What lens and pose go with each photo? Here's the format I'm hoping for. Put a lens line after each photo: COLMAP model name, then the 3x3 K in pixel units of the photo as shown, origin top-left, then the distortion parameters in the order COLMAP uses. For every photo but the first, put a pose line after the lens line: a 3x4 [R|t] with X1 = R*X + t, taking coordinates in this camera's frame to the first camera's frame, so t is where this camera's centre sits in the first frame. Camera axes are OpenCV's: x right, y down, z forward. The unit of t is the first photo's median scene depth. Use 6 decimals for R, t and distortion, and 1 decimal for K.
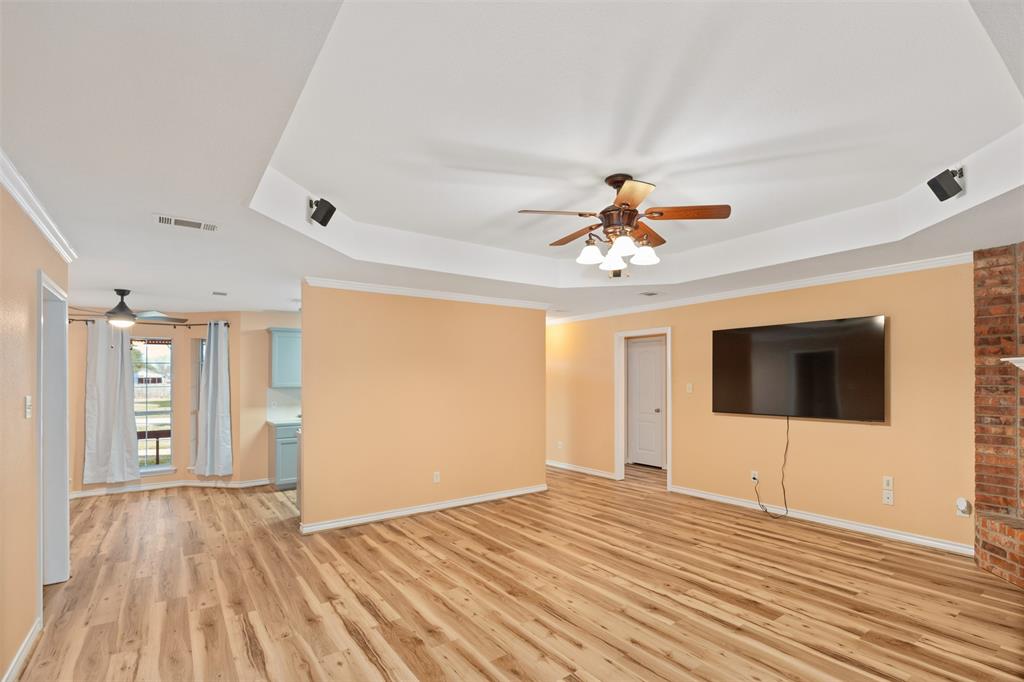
lens RADIAL K [[477.1, 0, 507.1], [0, 477.1, 372.2], [0, 0, 1]] dist [-0.003395, -0.000775]
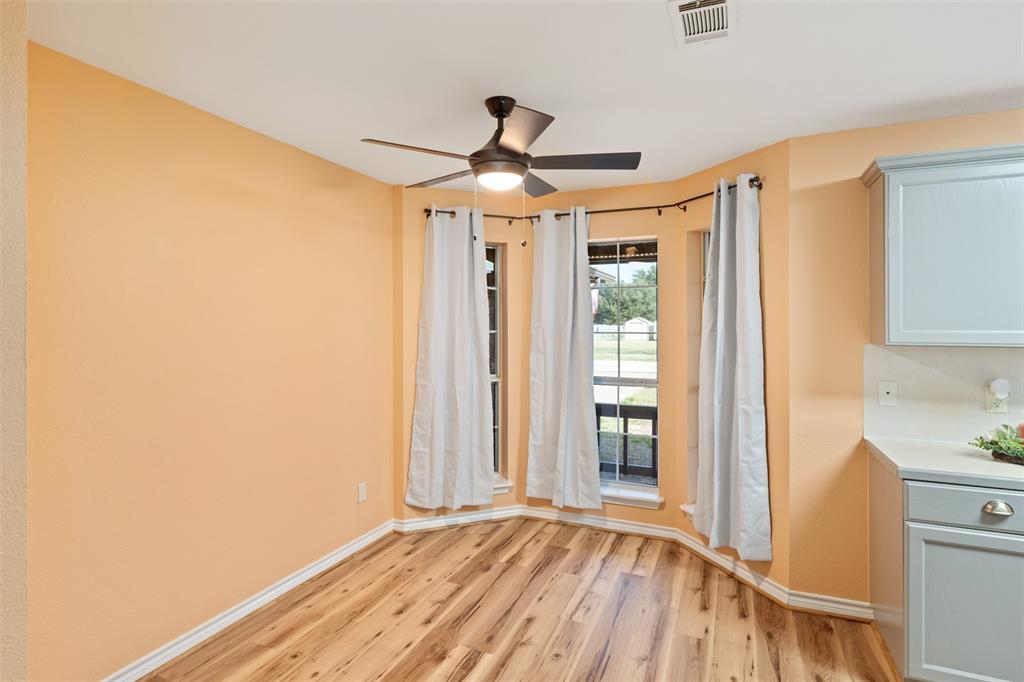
lens RADIAL K [[523.8, 0, 507.5], [0, 523.8, 310.8], [0, 0, 1]] dist [-0.017564, -0.000079]
pose [[0.516025, -0.008755, -0.856529, -0.325878], [0.005365, 0.999961, -0.006989, 0.010553], [0.856557, -0.000989, 0.516052, 0.603649]]
